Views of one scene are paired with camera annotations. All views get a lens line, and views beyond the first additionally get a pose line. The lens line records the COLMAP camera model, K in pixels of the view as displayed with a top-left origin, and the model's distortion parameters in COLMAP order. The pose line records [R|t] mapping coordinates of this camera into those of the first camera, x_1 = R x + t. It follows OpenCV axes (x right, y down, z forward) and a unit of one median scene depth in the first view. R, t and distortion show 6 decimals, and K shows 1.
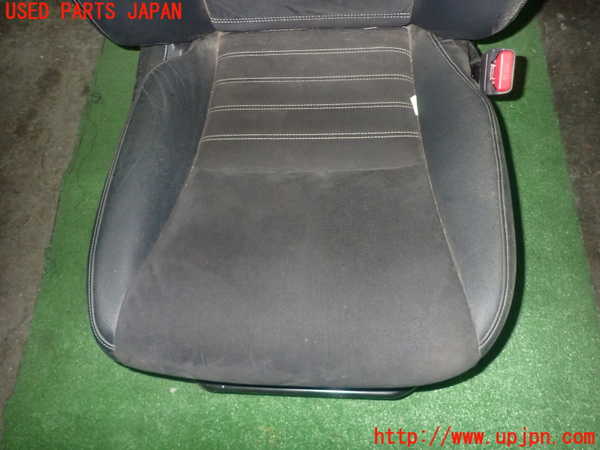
lens RADIAL K [[444.0, 0, 300.0], [0, 444.0, 225.0], [0, 0, 1]] dist [0.003275, -0.006101]
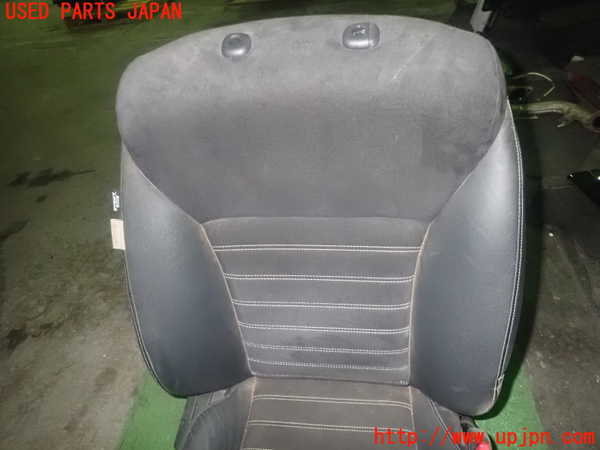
lens RADIAL K [[444.0, 0, 300.0], [0, 444.0, 225.0], [0, 0, 1]] dist [0.003275, -0.006101]
pose [[0.998229, 0.029756, -0.051513, -0.005525], [-0.050546, 0.880869, -0.470653, -0.189306], [0.031371, 0.472423, 0.880813, -0.251365]]
